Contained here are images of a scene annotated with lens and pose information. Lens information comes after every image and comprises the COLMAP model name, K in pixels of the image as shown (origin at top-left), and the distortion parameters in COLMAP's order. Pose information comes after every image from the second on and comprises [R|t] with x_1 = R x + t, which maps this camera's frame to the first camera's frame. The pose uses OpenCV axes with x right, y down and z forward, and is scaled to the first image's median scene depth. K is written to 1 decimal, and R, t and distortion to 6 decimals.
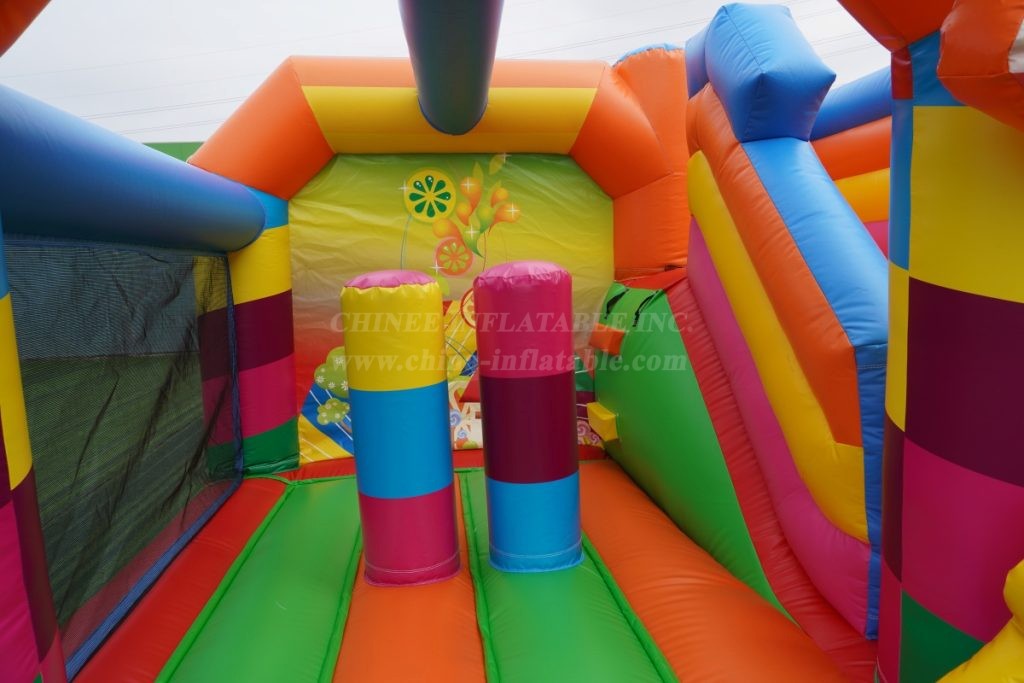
lens RADIAL K [[694.2, 0, 511.9], [0, 694.2, 335.8], [0, 0, 1]] dist [-0.034410, 0.017349]
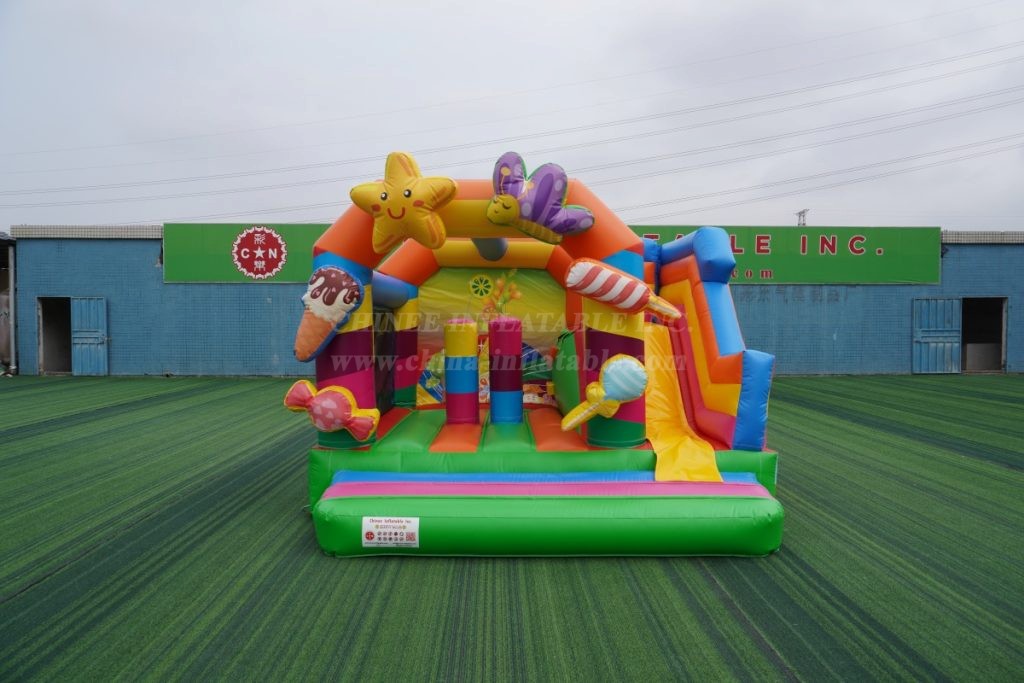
lens RADIAL K [[694.2, 0, 517.4], [0, 694.2, 312.0], [0, 0, 1]] dist [-0.034410, 0.017349]
pose [[0.994354, 0.030457, -0.101647, 0.224112], [-0.042608, 0.991908, -0.119597, 0.138620], [0.097182, 0.123253, 0.987605, -1.167211]]
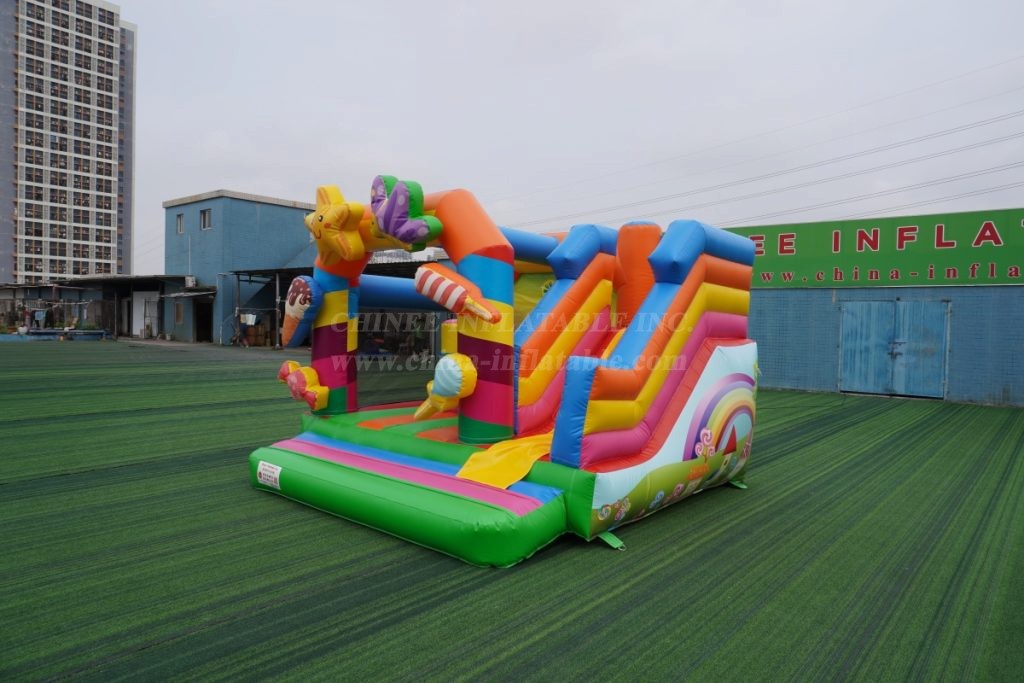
lens RADIAL K [[694.2, 0, 520.9], [0, 694.2, 342.6], [0, 0, 1]] dist [-0.034410, 0.017349]
pose [[0.700622, 0.085963, -0.708336, 1.492433], [-0.135674, 0.990655, -0.013972, 0.013396], [0.700515, 0.105892, 0.705737, -0.691898]]
